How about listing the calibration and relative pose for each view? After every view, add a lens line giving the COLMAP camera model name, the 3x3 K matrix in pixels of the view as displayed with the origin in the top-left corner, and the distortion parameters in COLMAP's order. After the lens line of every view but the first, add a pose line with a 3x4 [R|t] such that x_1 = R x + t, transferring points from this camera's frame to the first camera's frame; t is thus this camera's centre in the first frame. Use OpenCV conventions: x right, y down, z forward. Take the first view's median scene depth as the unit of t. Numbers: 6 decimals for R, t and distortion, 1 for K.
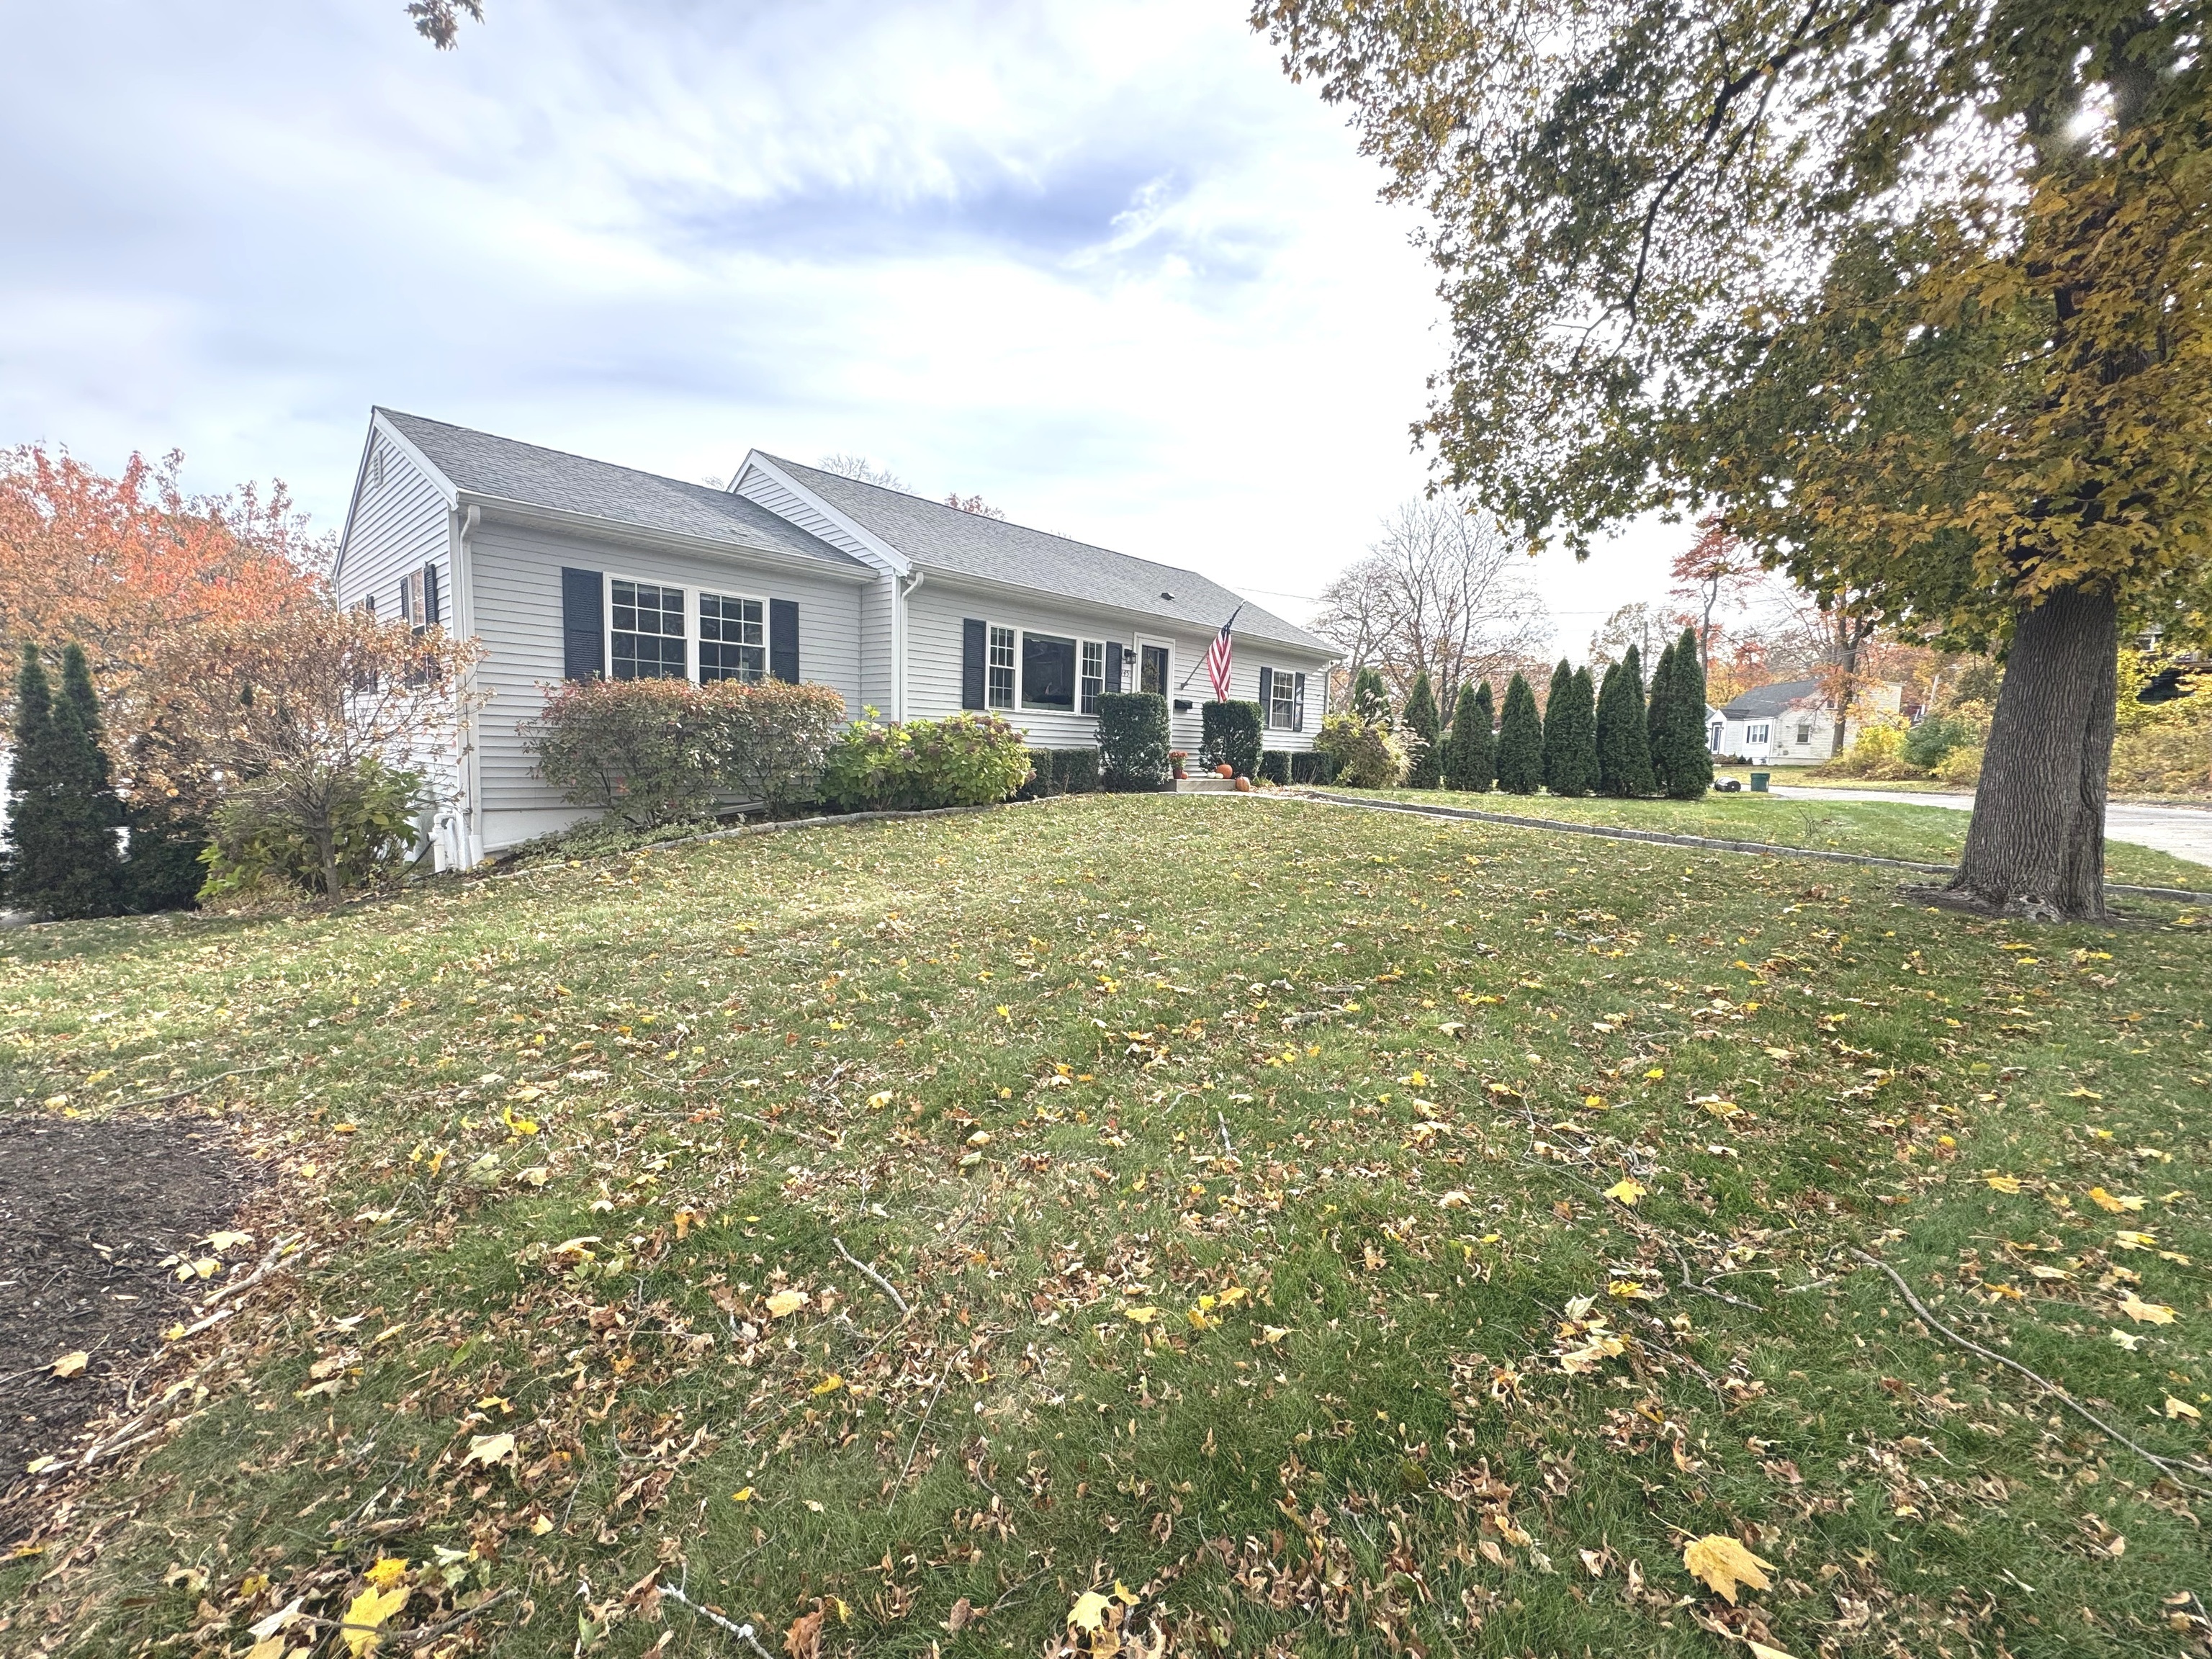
lens RADIAL K [[878.5, 0, 1103.5], [0, 878.5, 830.7], [0, 0, 1]] dist [-0.001645, 0.000065]
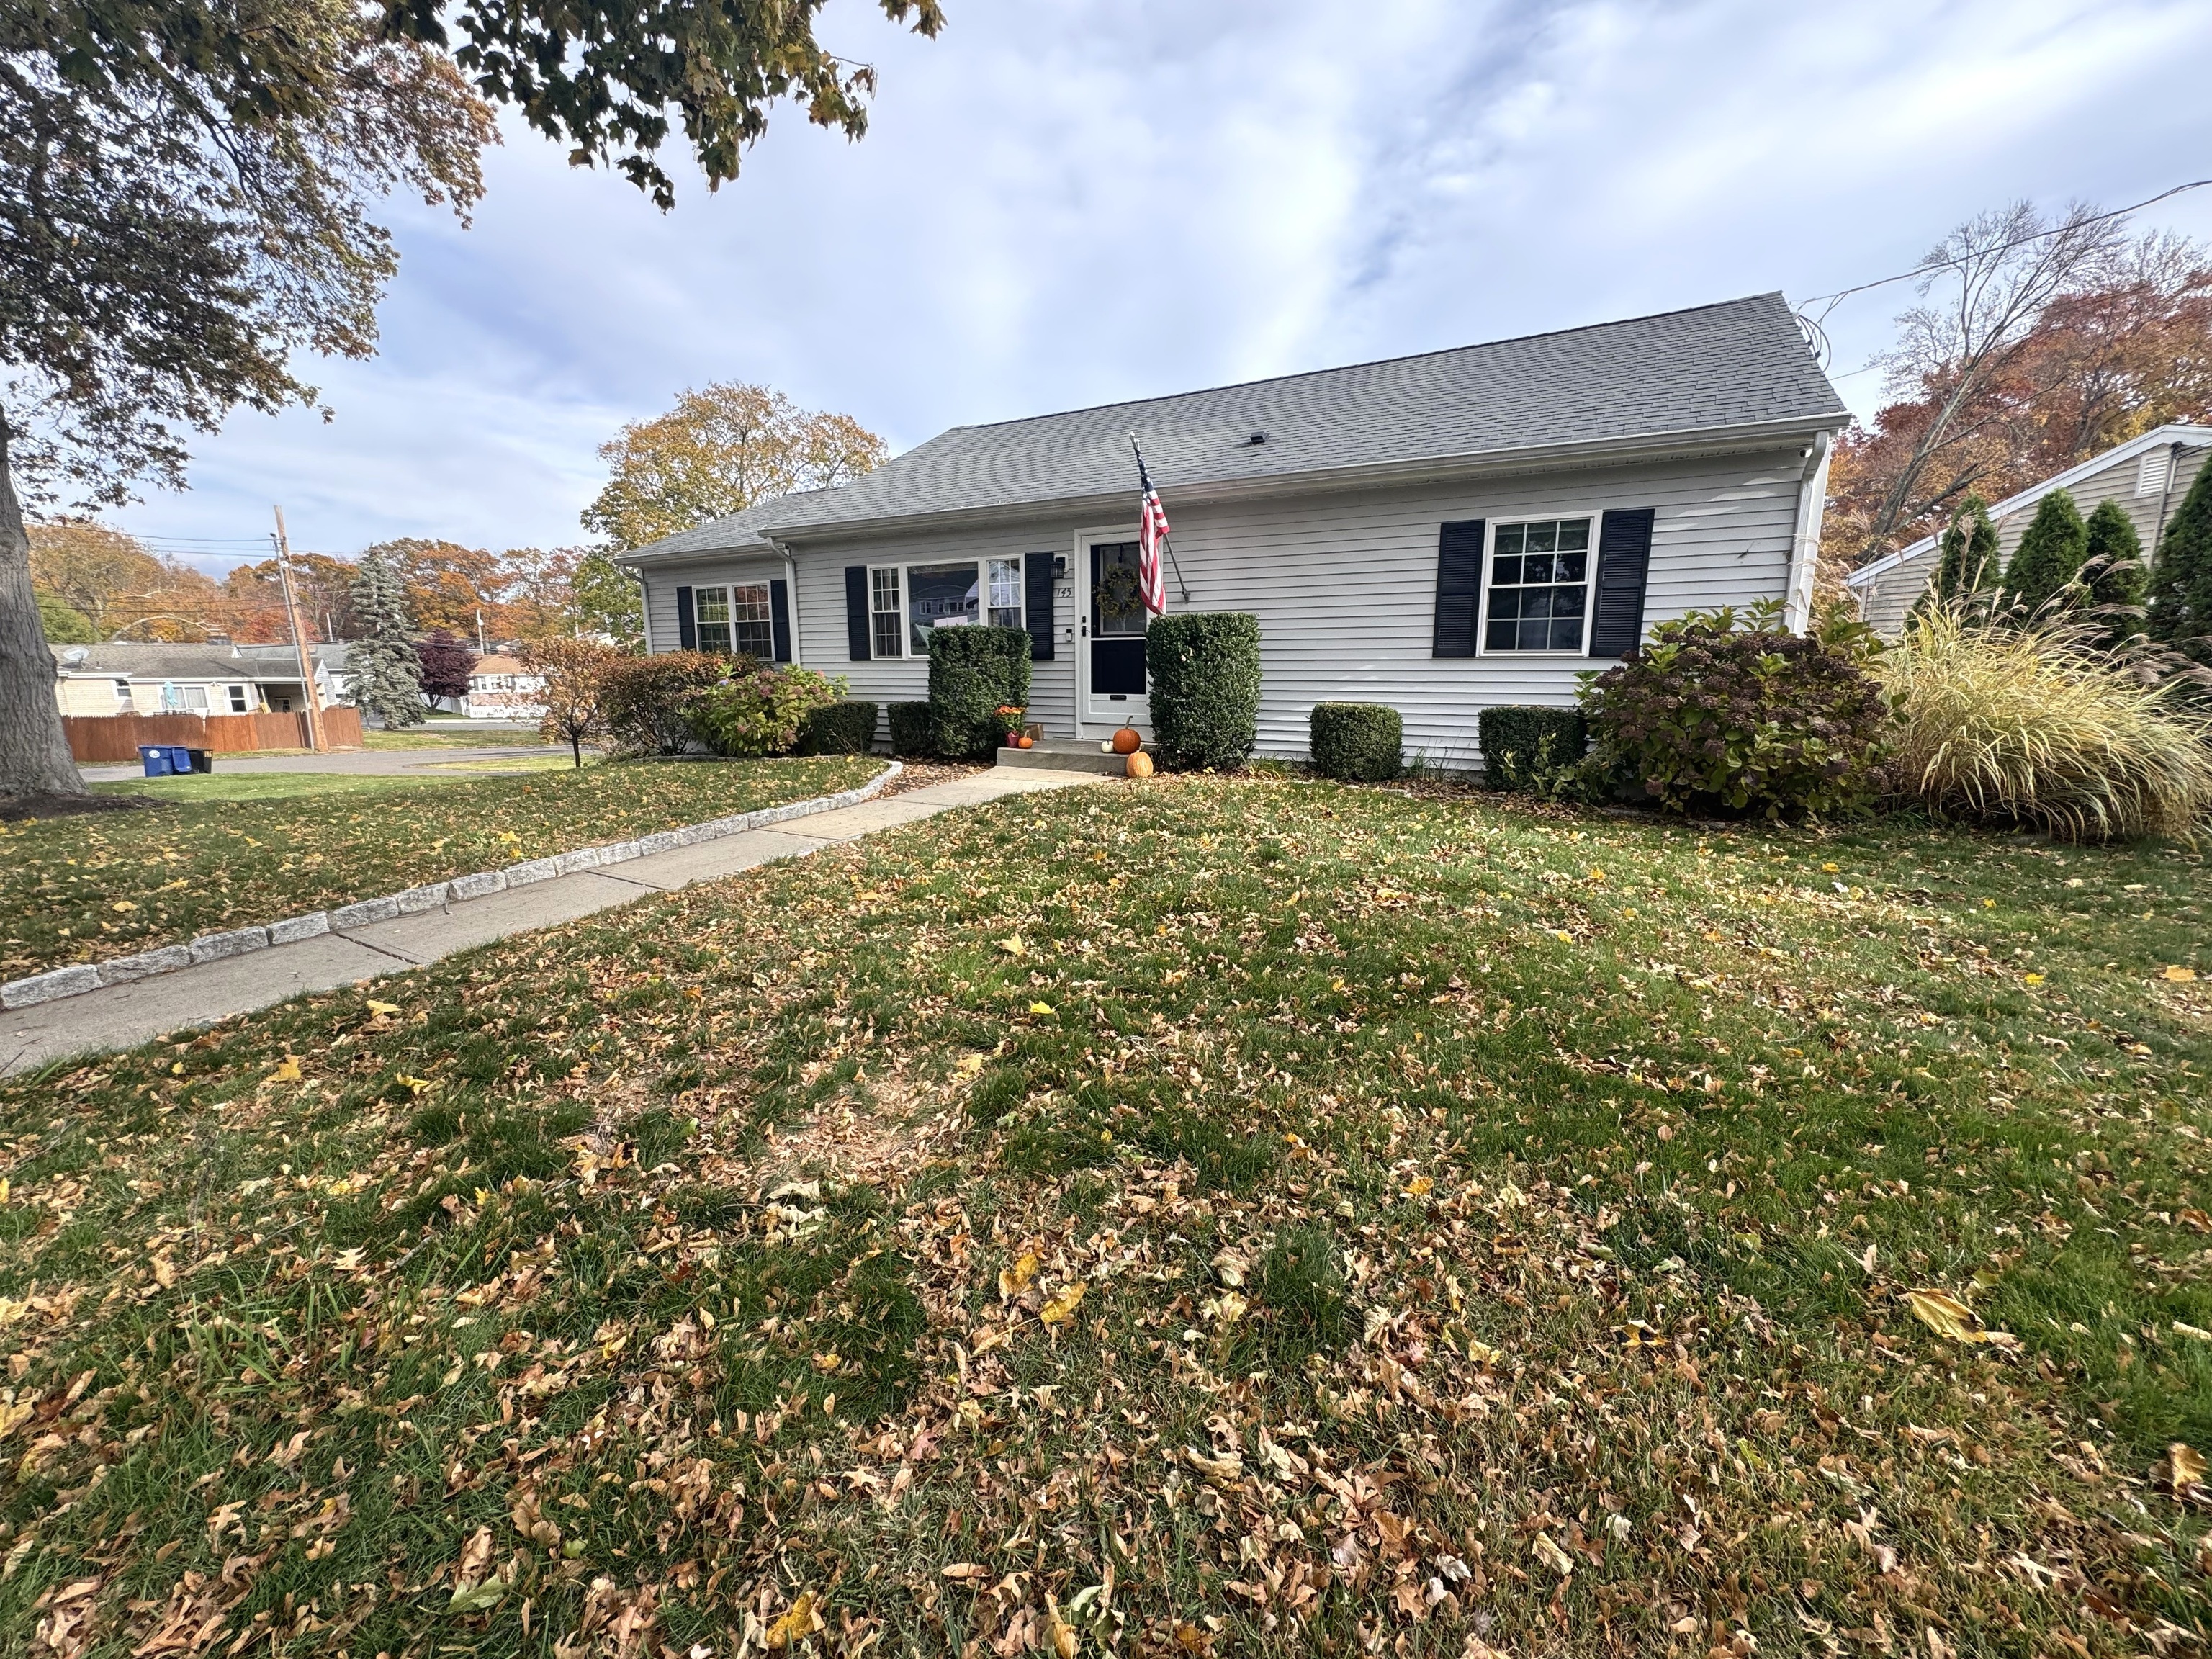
lens RADIAL K [[878.5, 0, 1104.6], [0, 878.5, 829.5], [0, 0, 1]] dist [-0.001645, 0.000065]
pose [[0.197435, 0.143927, -0.969693, 0.839650], [-0.095099, 0.987310, 0.127179, -0.097359], [0.975692, 0.067107, 0.208617, 1.026964]]
